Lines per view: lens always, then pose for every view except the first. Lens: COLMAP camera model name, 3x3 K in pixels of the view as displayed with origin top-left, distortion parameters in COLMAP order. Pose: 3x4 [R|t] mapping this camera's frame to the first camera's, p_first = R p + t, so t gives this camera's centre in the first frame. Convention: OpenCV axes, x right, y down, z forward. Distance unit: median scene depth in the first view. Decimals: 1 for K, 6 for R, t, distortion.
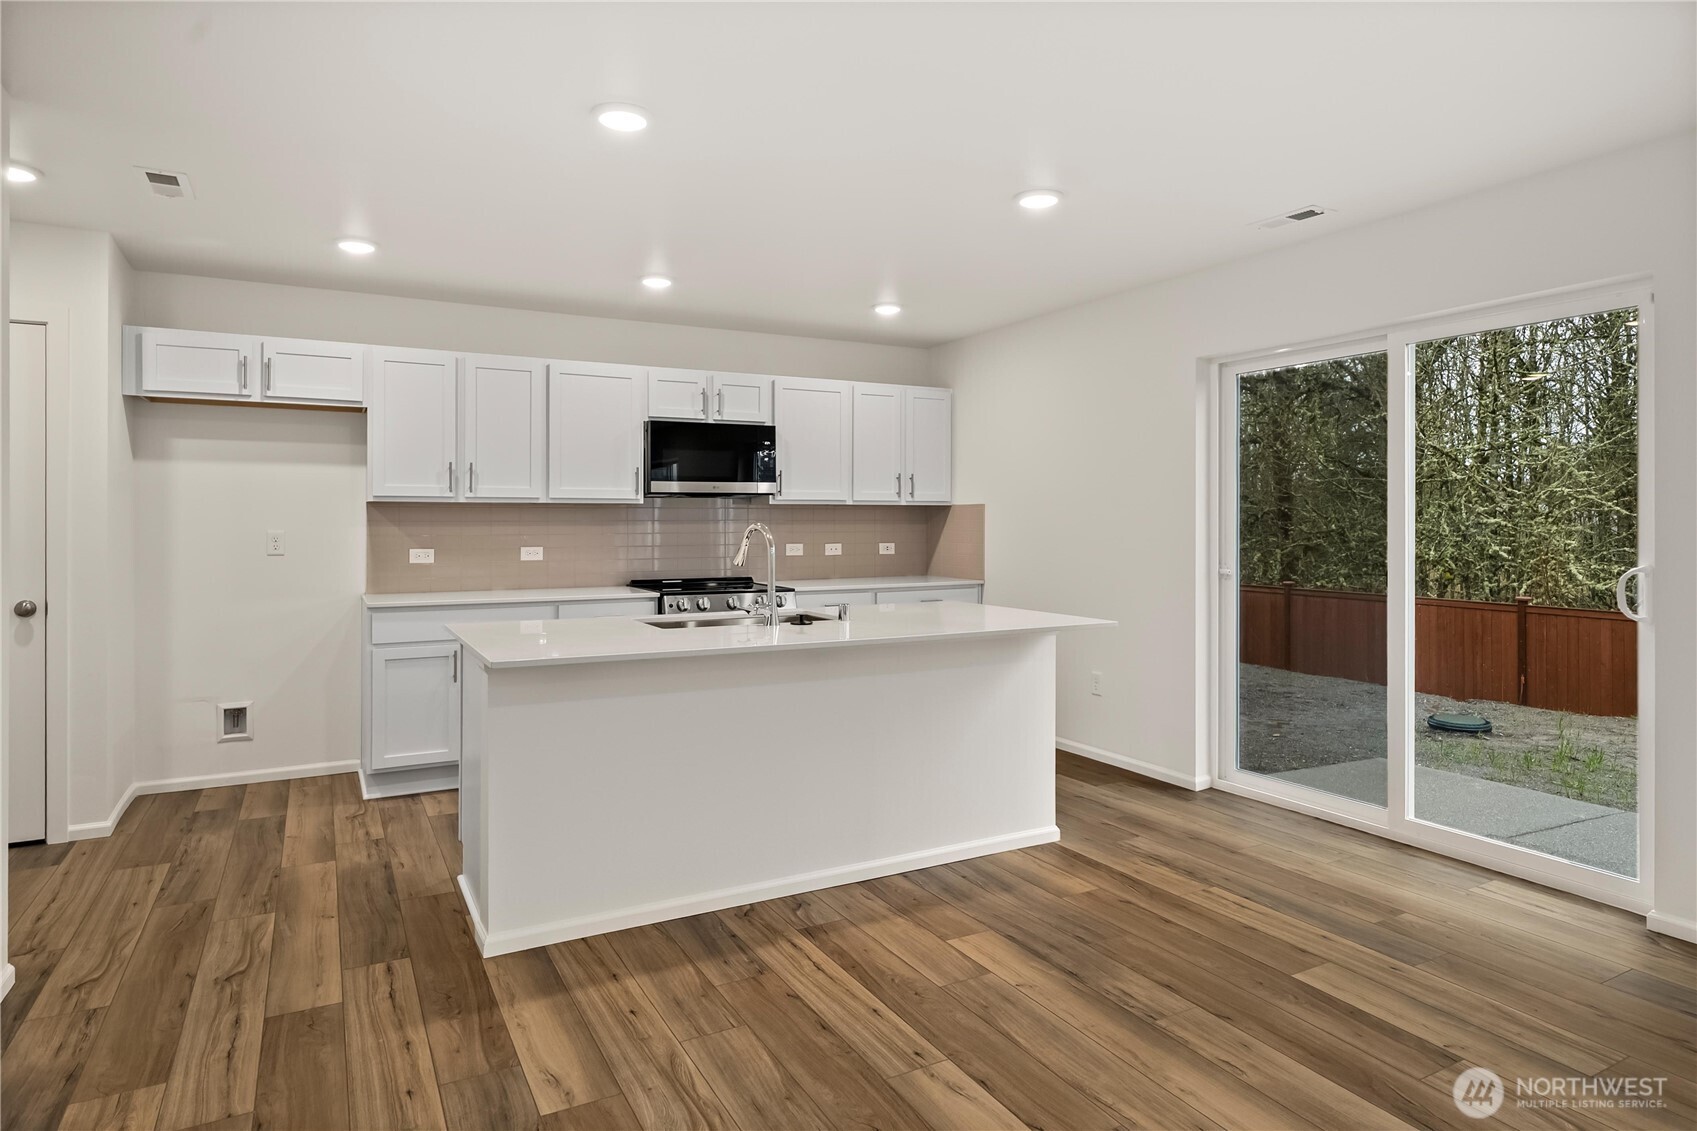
lens RADIAL K [[971.1, 0, 840.9], [0, 971.1, 524.2], [0, 0, 1]] dist [0.003730, -0.000159]
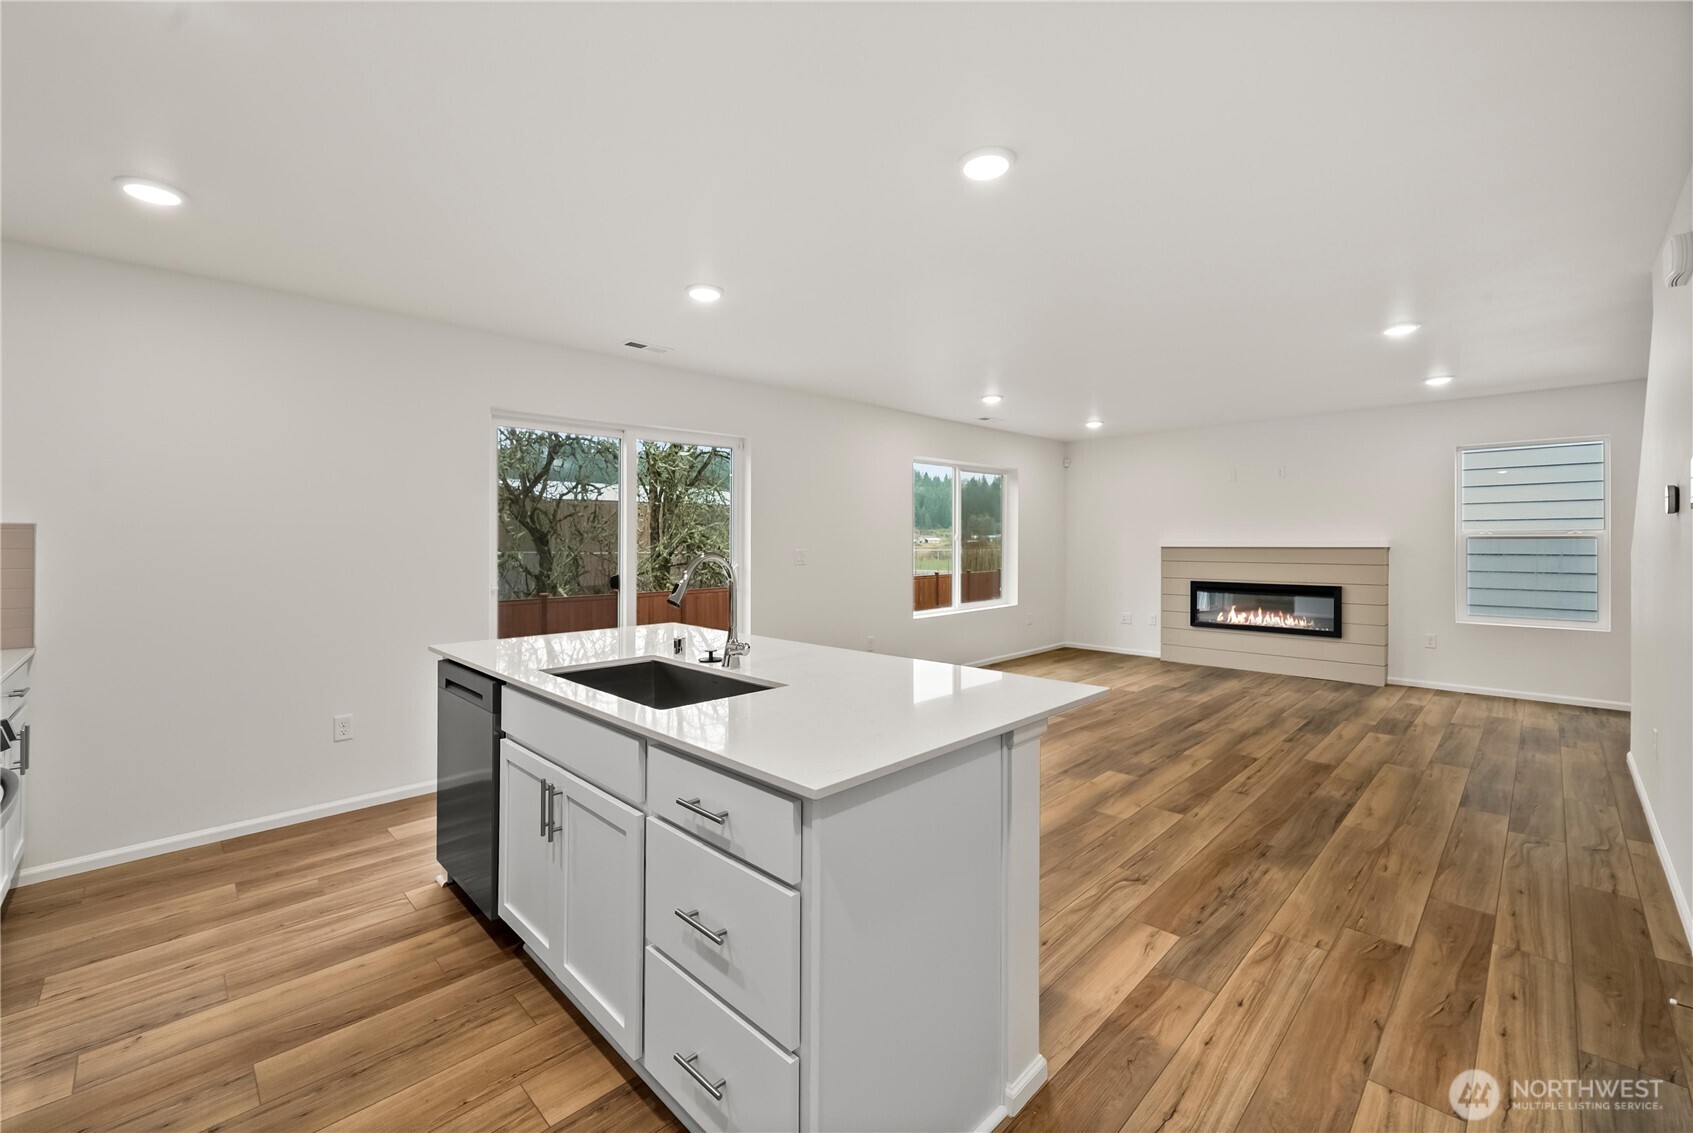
lens RADIAL K [[699.1, 0, 845.9], [0, 699.1, 539.6], [0, 0, 1]] dist [-0.003999, 0.000584]
pose [[-0.283055, 0.001826, 0.959102, -0.560114], [0.007771, 0.999970, 0.000390, -0.008567], [-0.959072, 0.007563, -0.283061, 0.837358]]
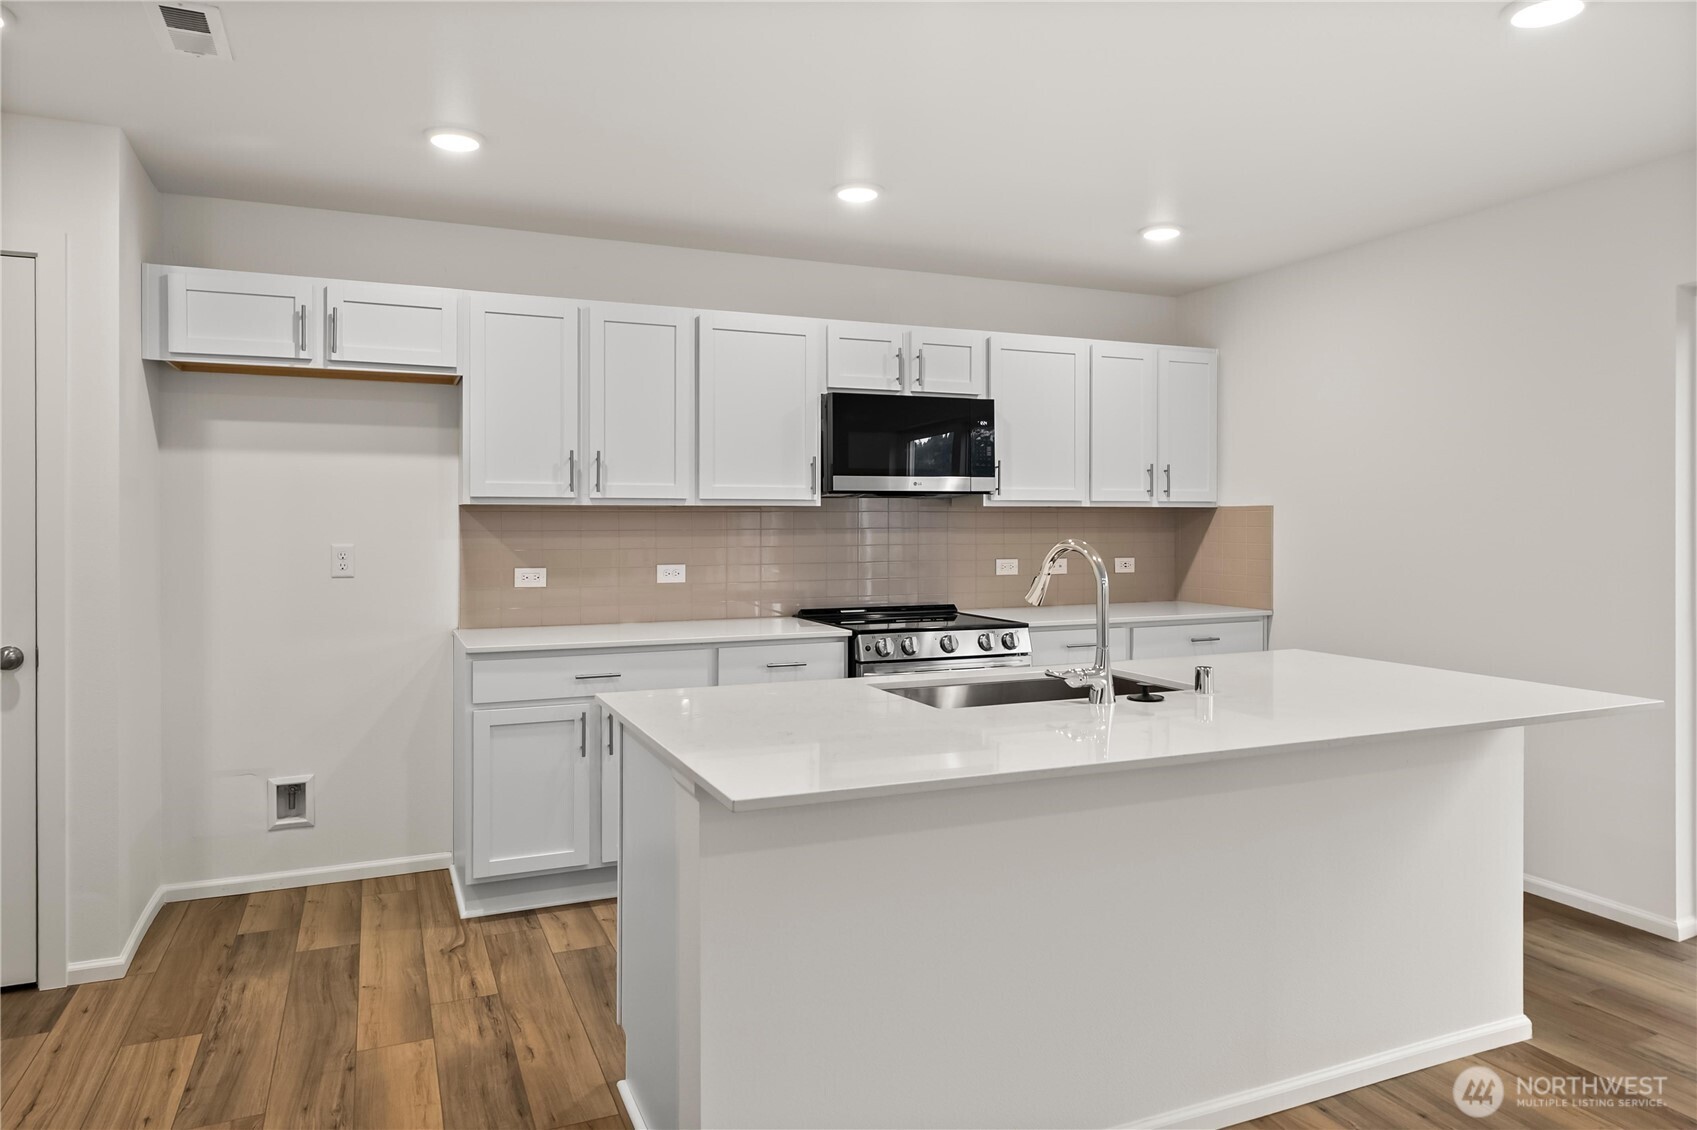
lens RADIAL K [[1076.2, 0, 843.3], [0, 1076.2, 528.6], [0, 0, 1]] dist [0.000878, 0.002066]
pose [[0.996572, 0.000110, -0.082729, -0.140832], [0.000181, 0.999994, 0.003513, -0.008544], [0.082728, -0.003516, 0.996566, 0.226015]]
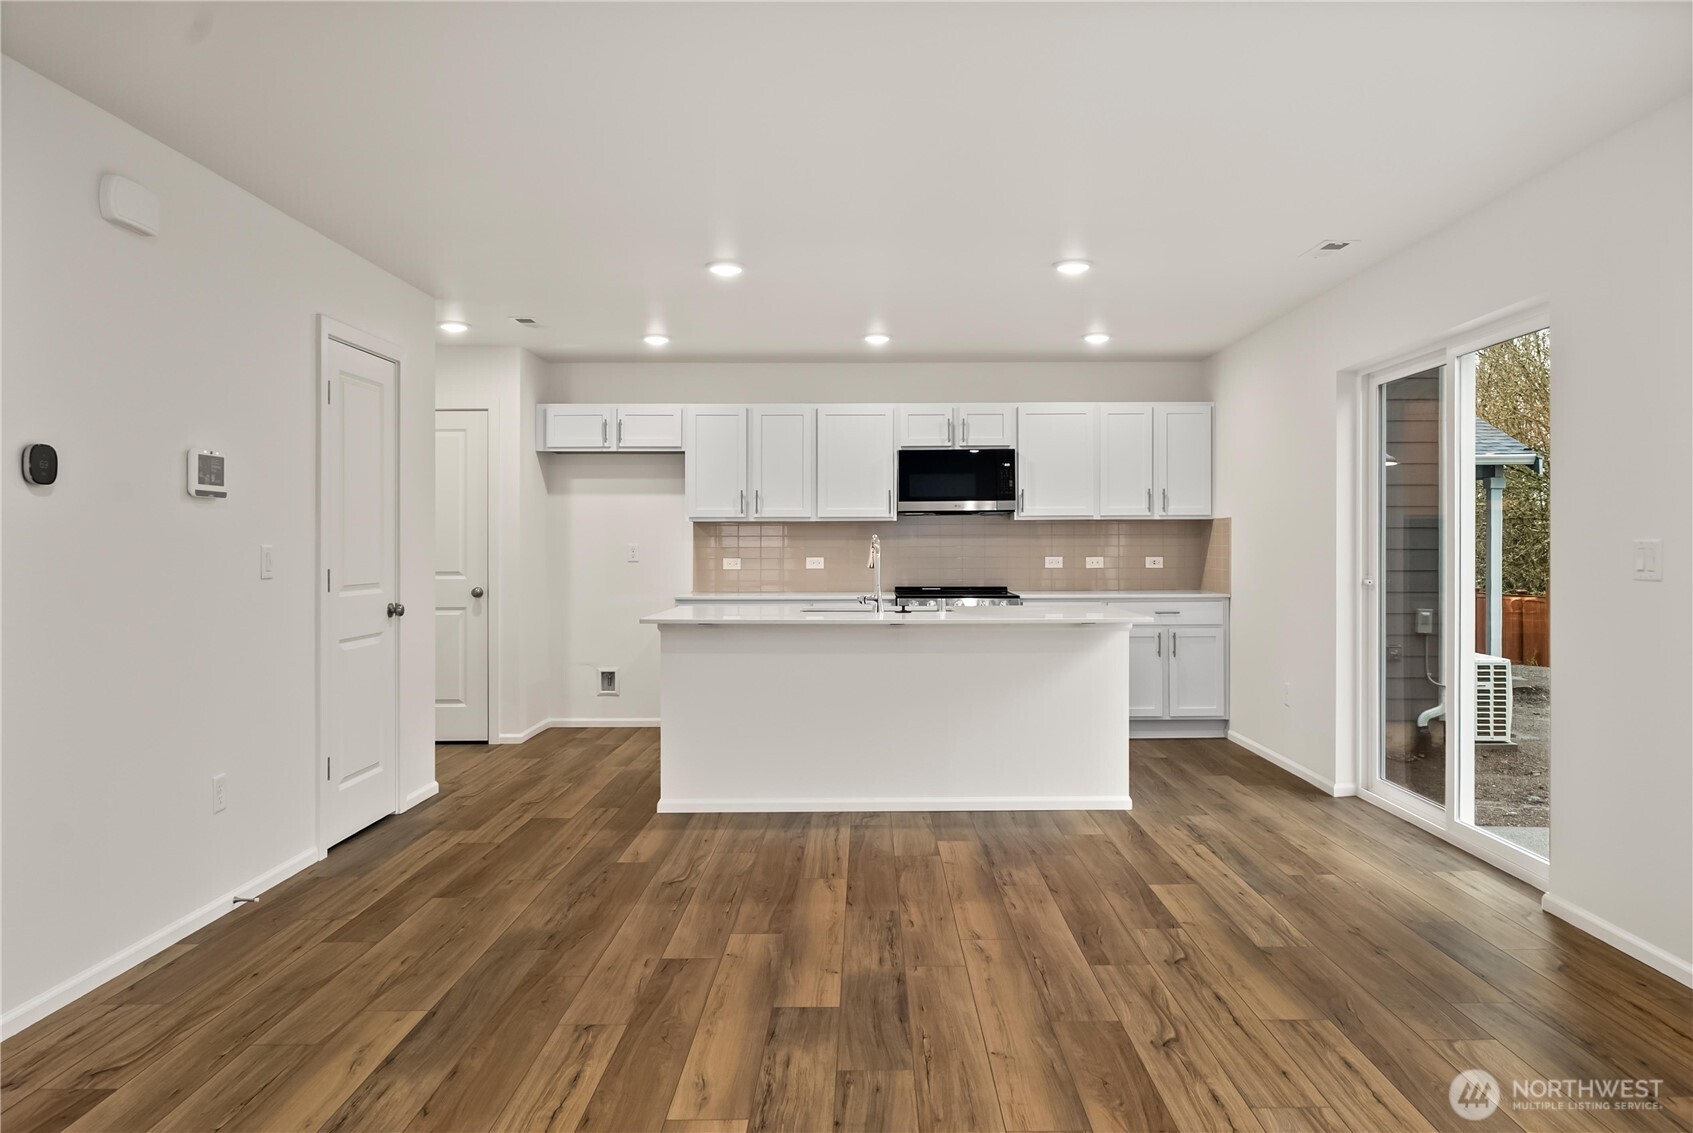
lens RADIAL K [[1194.4, 0, 879.4], [0, 1194.4, 545.2], [0, 0, 1]] dist [0.000687, 0.006510]
pose [[0.883192, -0.001772, -0.469009, 0.536879], [0.001426, 0.999998, -0.001093, 0.011416], [0.469010, 0.000296, 0.883193, -0.334702]]
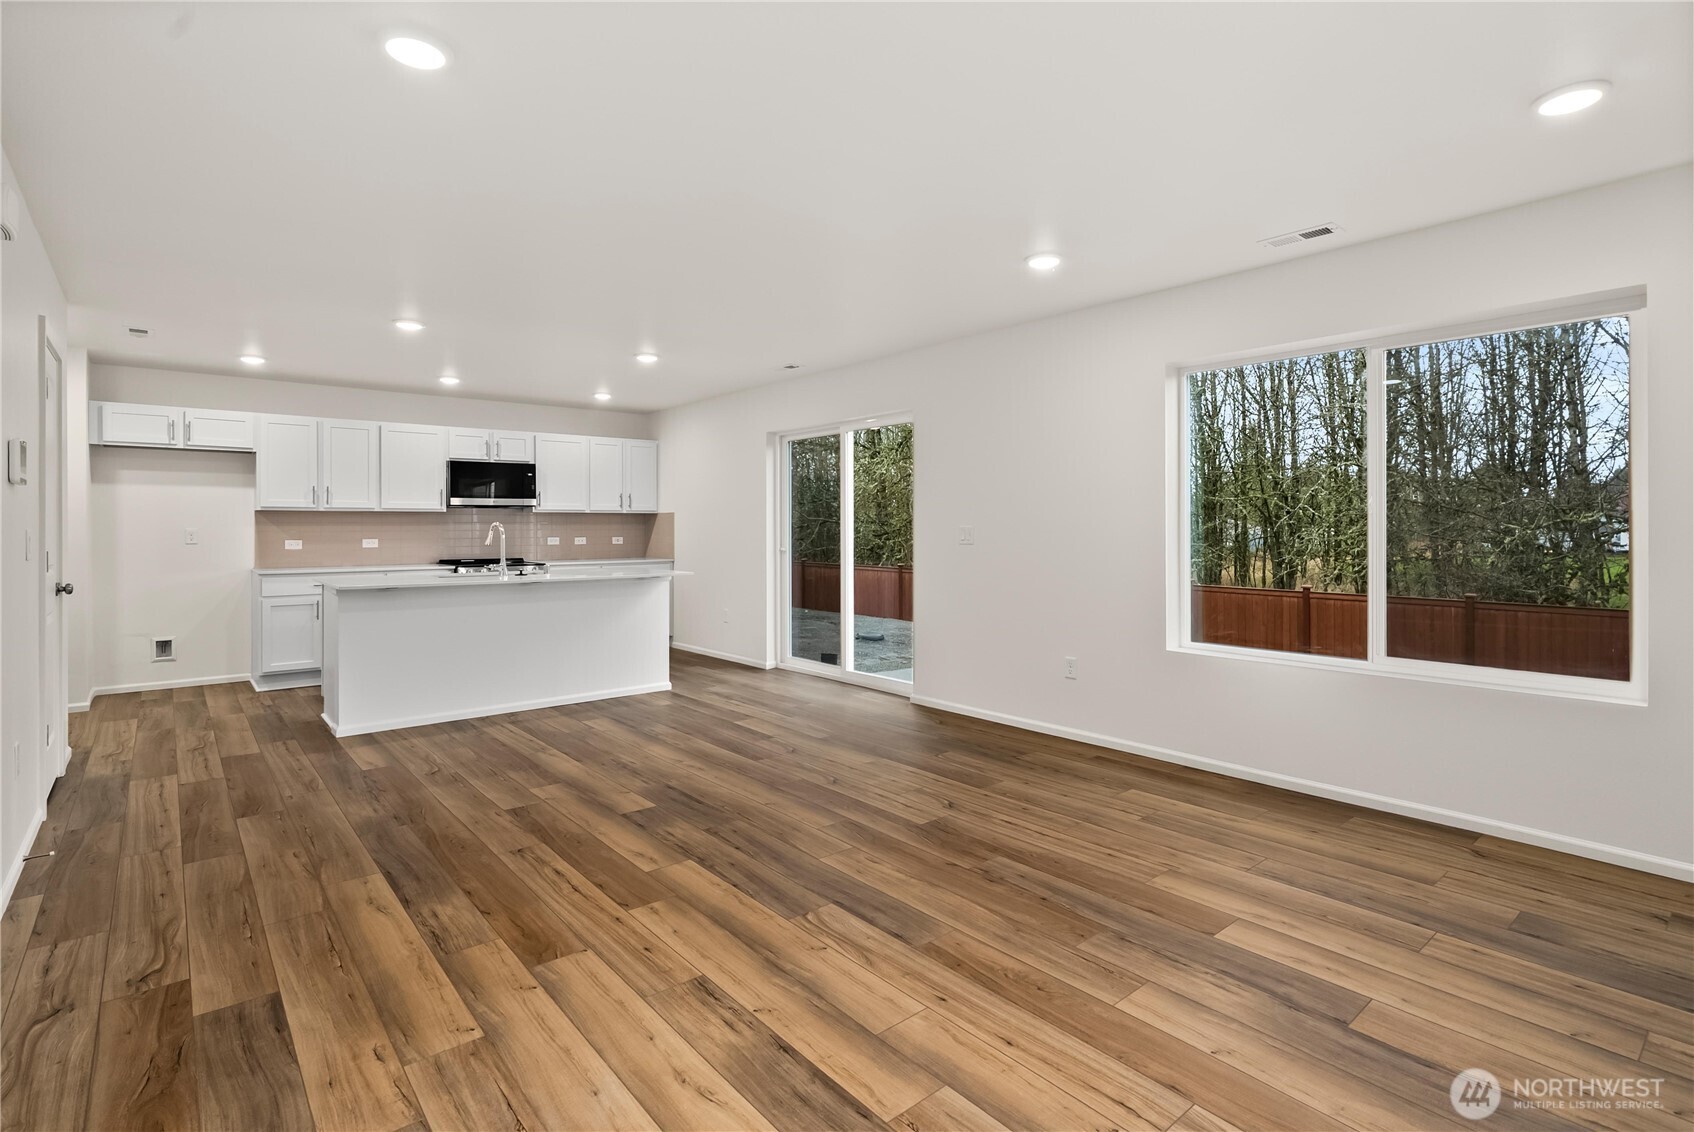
lens RADIAL K [[820.2, 0, 844.4], [0, 820.2, 533.4], [0, 0, 1]] dist [0.001450, 0.000835]
pose [[0.980282, -0.003563, 0.197572, 0.206798], [0.002917, 0.999989, 0.003561, 0.013458], [-0.197582, -0.002914, 0.980282, -0.548190]]
